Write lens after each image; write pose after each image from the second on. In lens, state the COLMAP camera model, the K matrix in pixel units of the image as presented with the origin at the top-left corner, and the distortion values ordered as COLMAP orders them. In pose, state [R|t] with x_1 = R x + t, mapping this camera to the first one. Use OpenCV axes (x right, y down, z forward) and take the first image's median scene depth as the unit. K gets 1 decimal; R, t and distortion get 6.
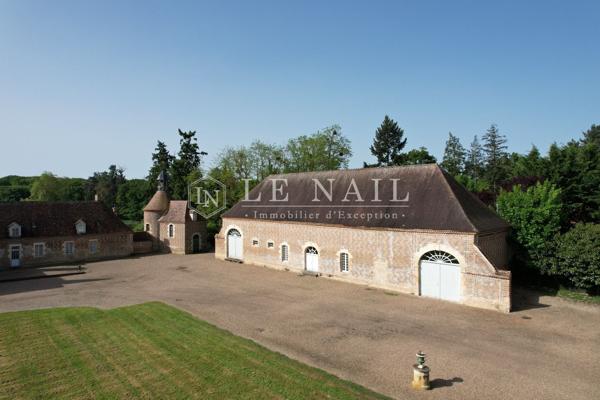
lens RADIAL K [[387.5, 0, 301.3], [0, 387.5, 201.1], [0, 0, 1]] dist [-0.088683, 0.086742]
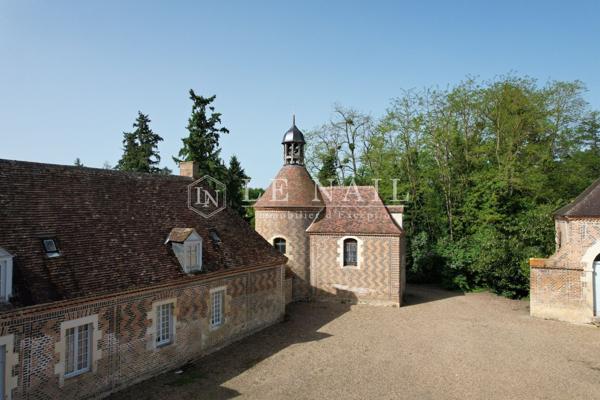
lens RADIAL K [[387.5, 0, 301.3], [0, 387.5, 201.1], [0, 0, 1]] dist [-0.088683, 0.086742]
pose [[0.973672, 0.006646, 0.227859, -0.497516], [-0.000072, 0.999584, -0.028851, 0.031590], [-0.227956, 0.028075, 0.973267, 0.588096]]
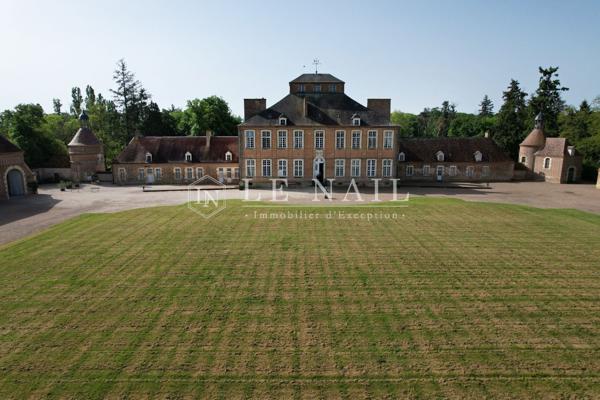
lens RADIAL K [[387.5, 0, 301.3], [0, 387.5, 201.1], [0, 0, 1]] dist [-0.088683, 0.086742]
pose [[0.722567, 0.123527, -0.680175, -0.074126], [-0.003975, 0.984632, 0.174597, -0.010125], [0.691289, -0.123455, 0.711954, -0.396009]]
